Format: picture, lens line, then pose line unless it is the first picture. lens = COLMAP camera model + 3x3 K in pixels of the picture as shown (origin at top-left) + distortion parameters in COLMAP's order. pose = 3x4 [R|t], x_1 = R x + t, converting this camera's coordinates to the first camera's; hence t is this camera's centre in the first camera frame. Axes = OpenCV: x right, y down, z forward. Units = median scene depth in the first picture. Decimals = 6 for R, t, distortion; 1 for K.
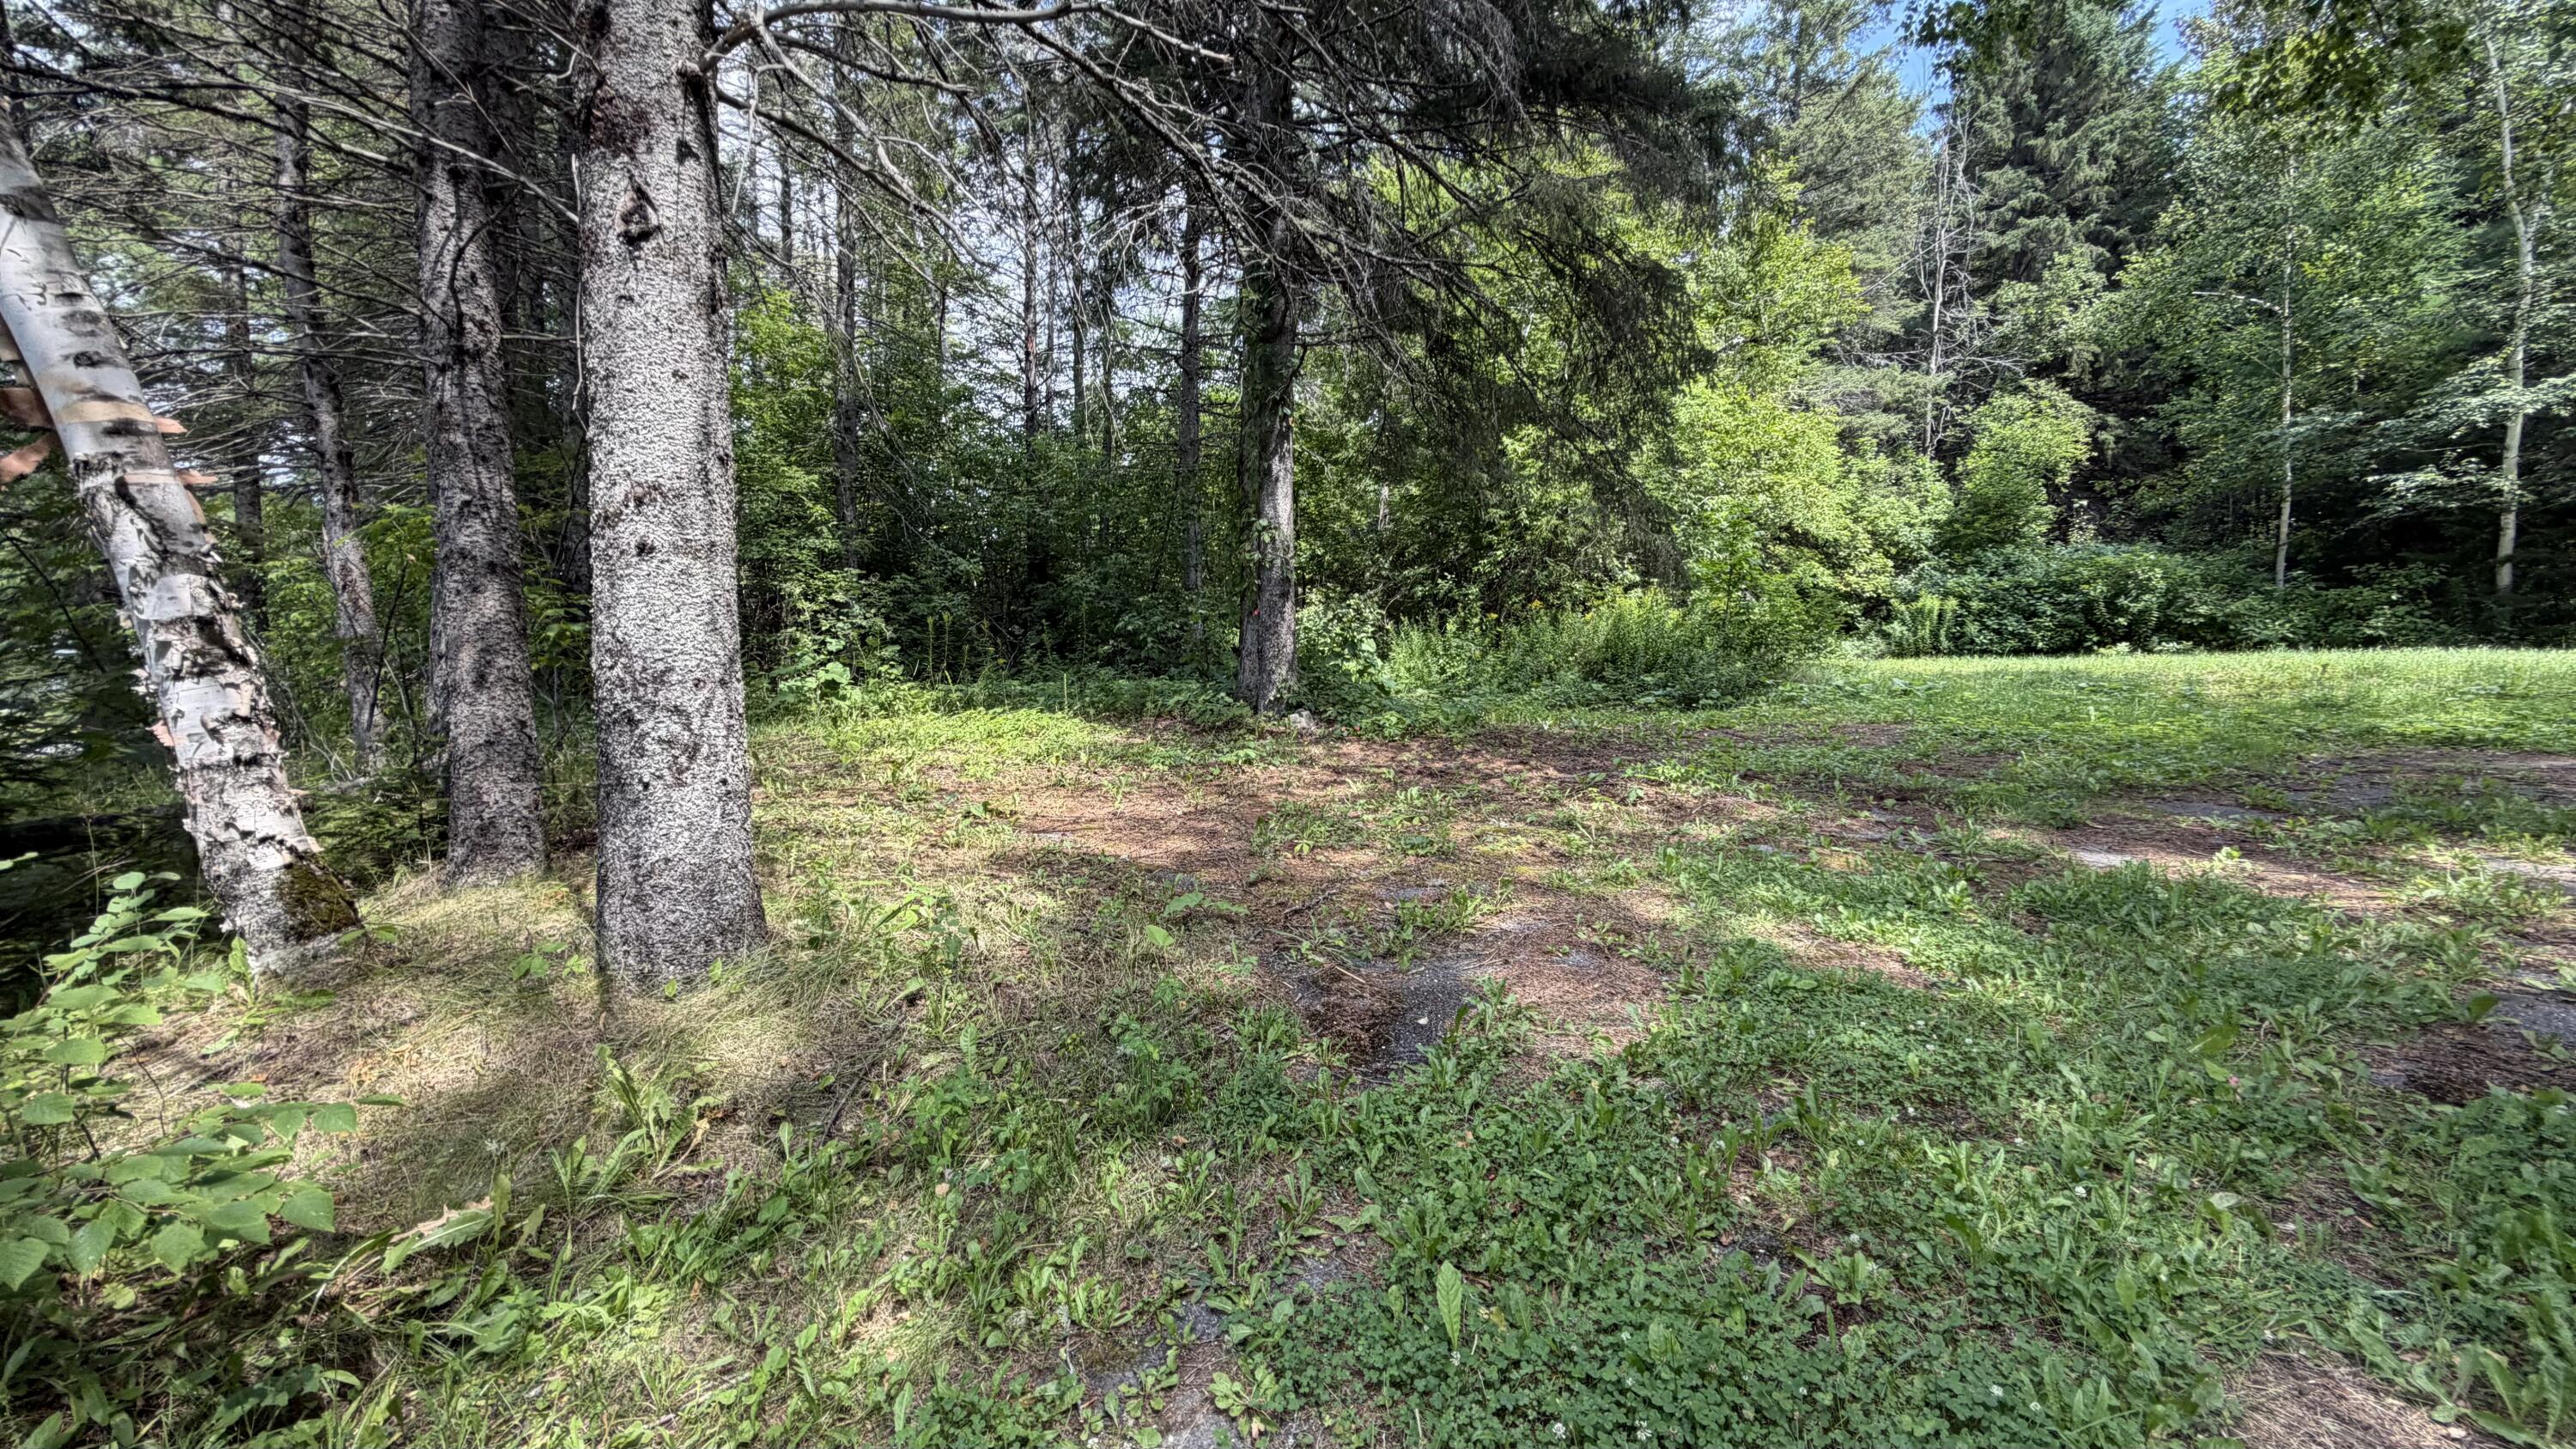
lens RADIAL K [[1022.3, 0, 1280.5], [0, 1022.3, 720.2], [0, 0, 1]] dist [0.000008, 0.000166]
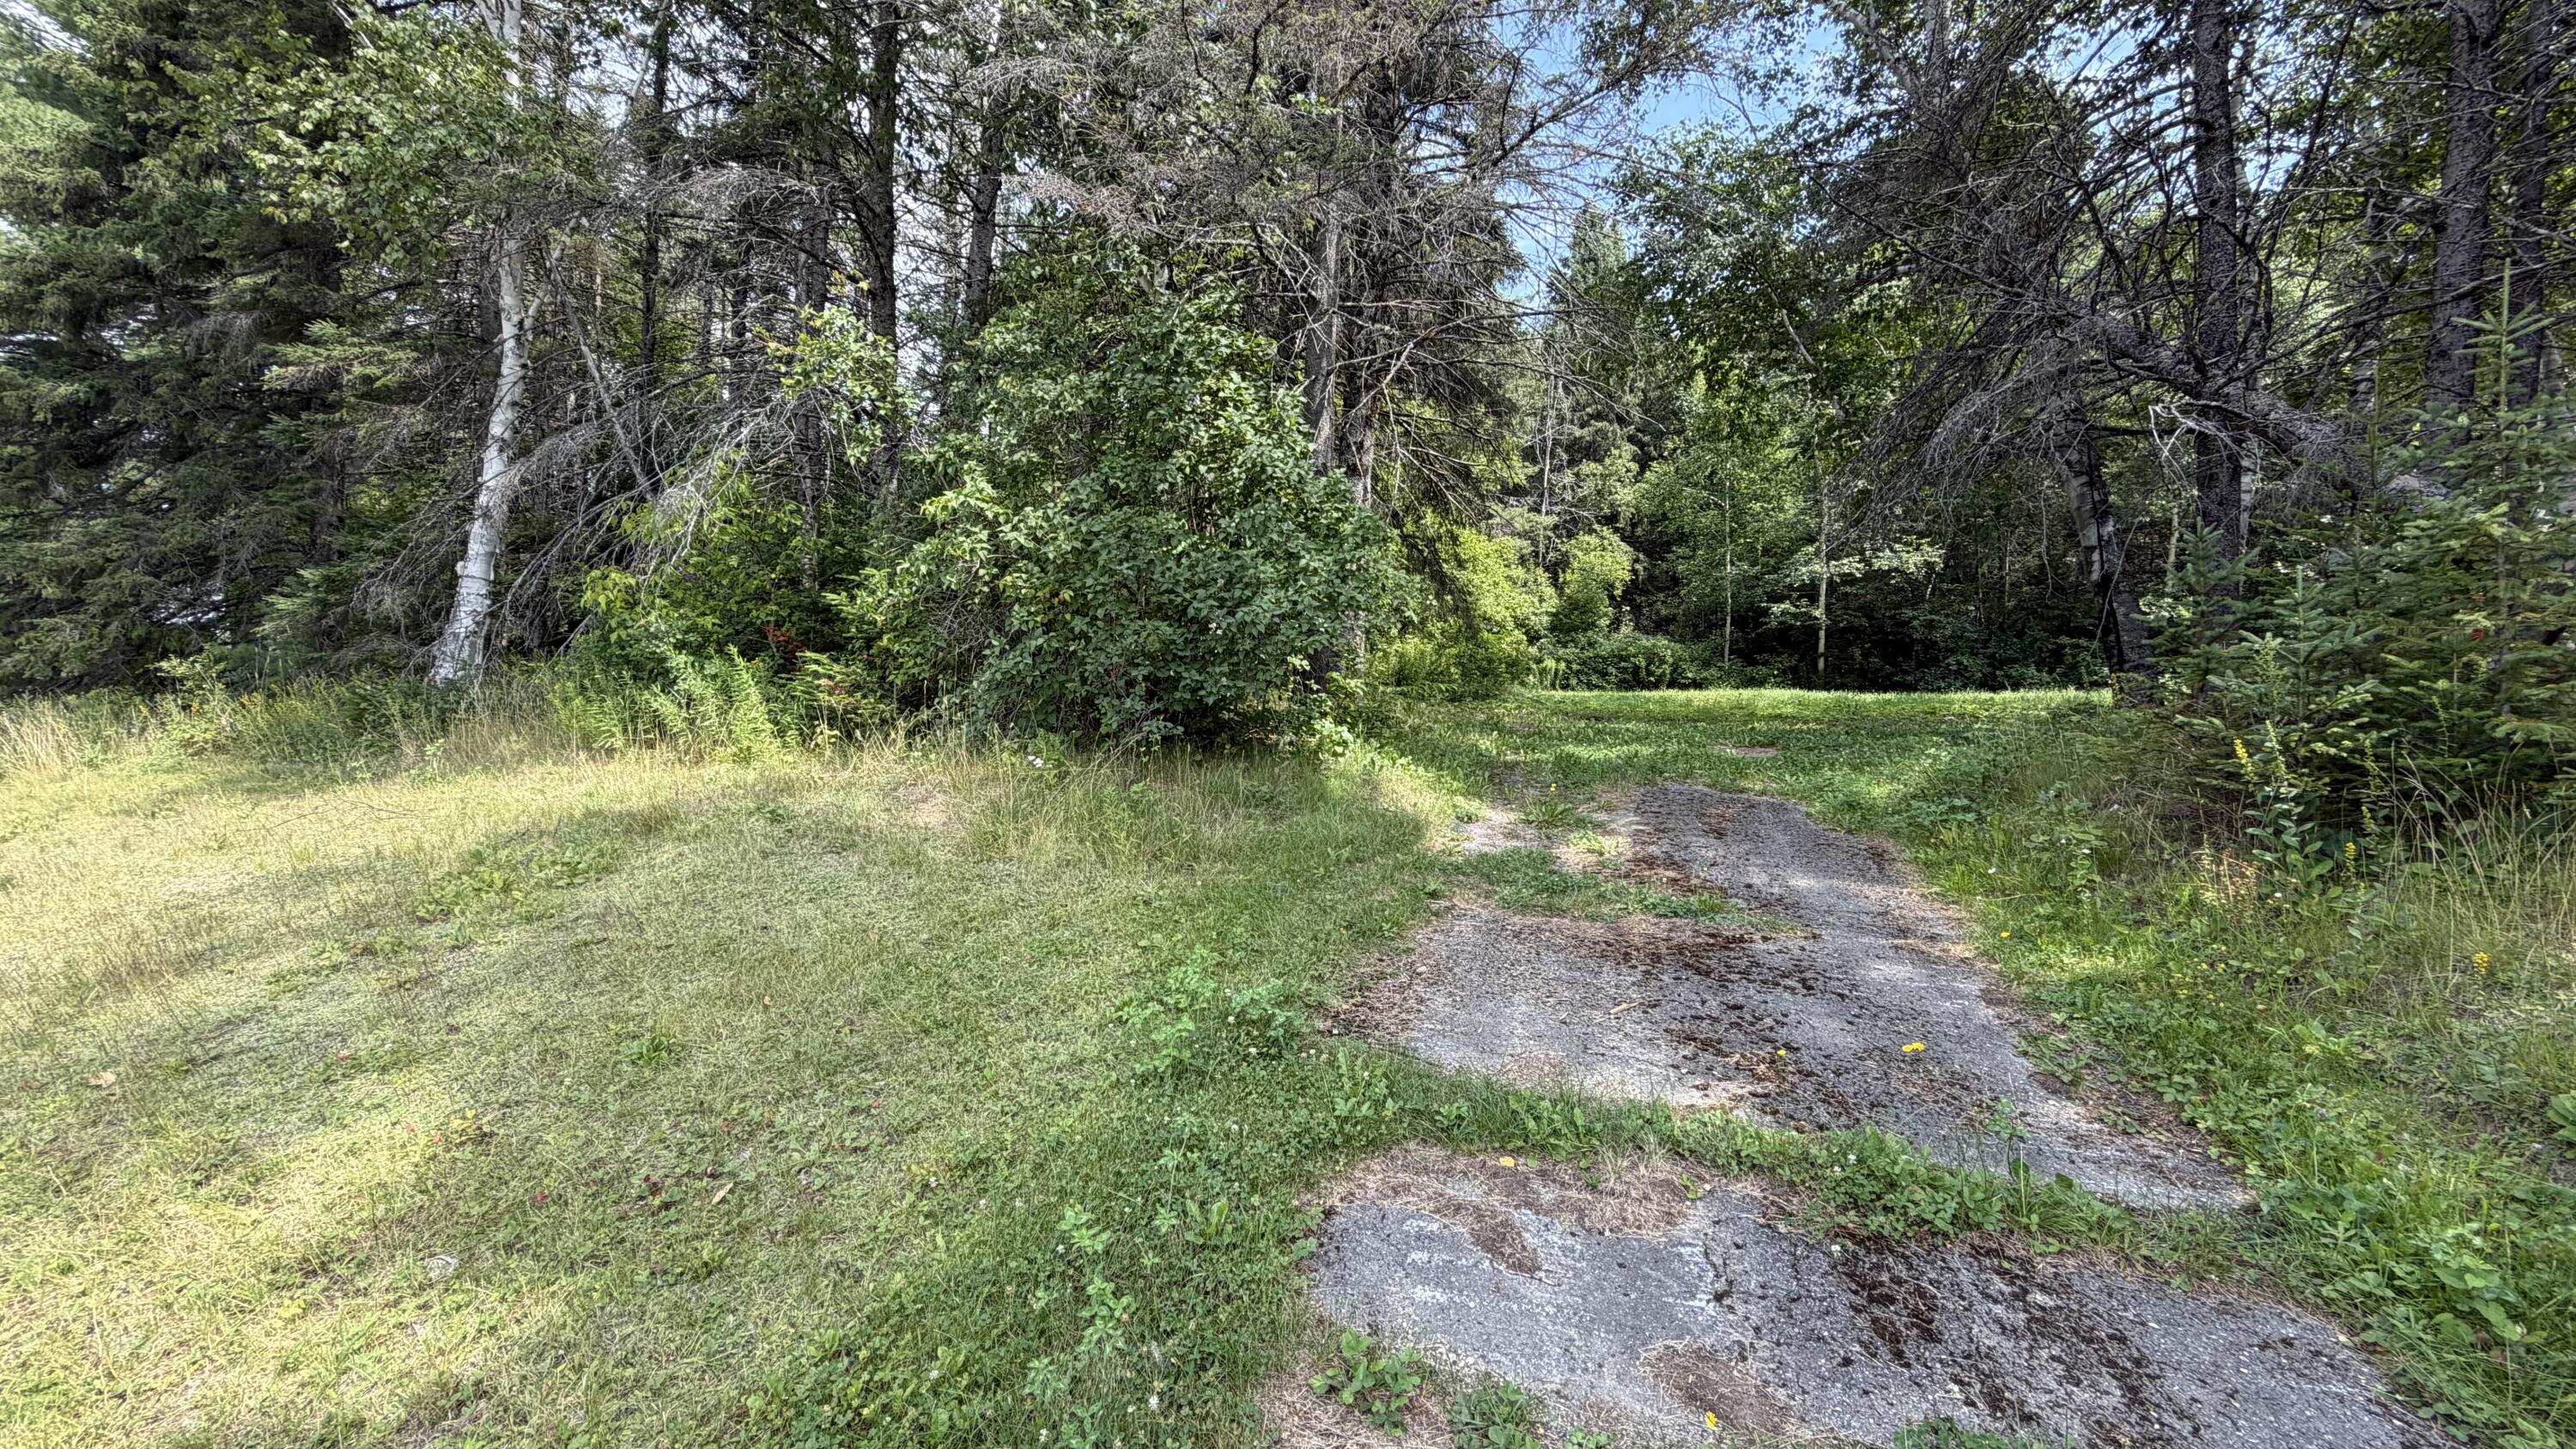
lens RADIAL K [[1022.3, 0, 1281.2], [0, 1022.3, 720.7], [0, 0, 1]] dist [0.000008, 0.000166]
pose [[0.936912, 0.036315, 0.347674, -0.375909], [-0.015971, 0.997997, -0.061205, 0.096257], [-0.349201, 0.051791, 0.935616, -0.405306]]
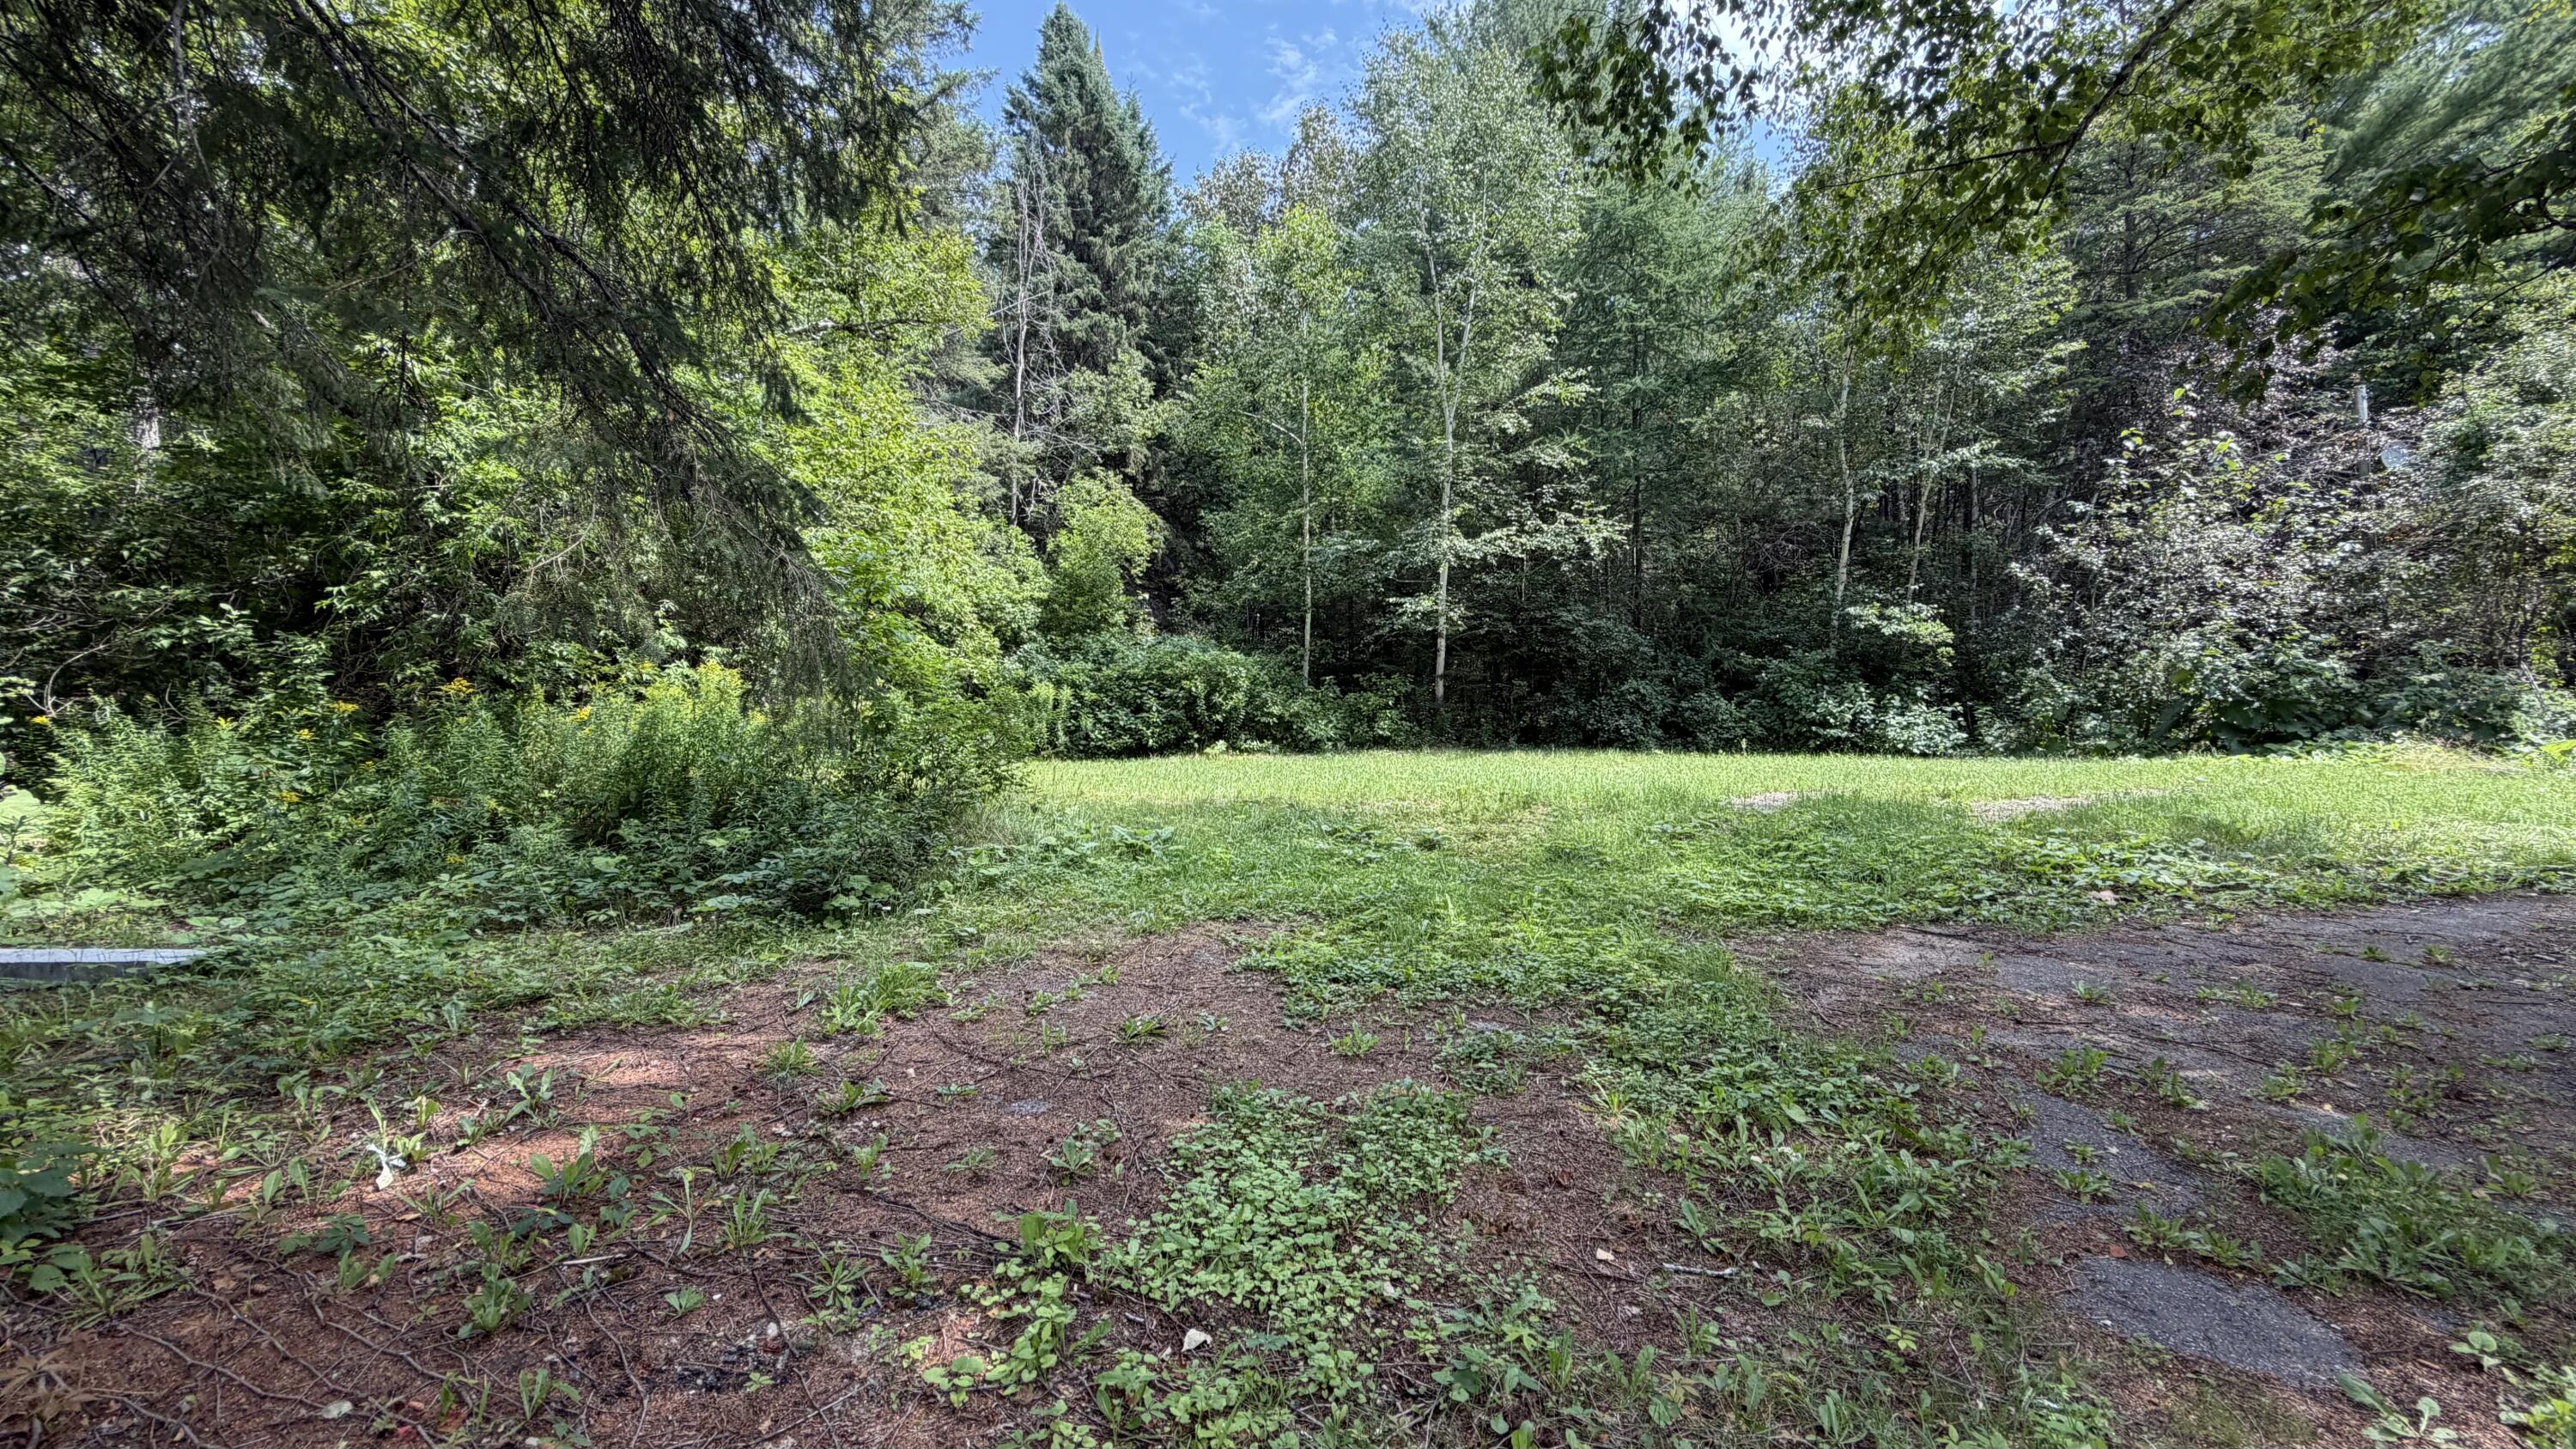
lens RADIAL K [[1022.3, 0, 1281.0], [0, 1022.3, 725.2], [0, 0, 1]] dist [0.000008, 0.000166]
pose [[0.639139, 0.004046, 0.769081, 0.123619], [0.038223, 0.998583, -0.037019, -0.061115], [-0.768141, 0.053057, 0.638079, 0.383206]]
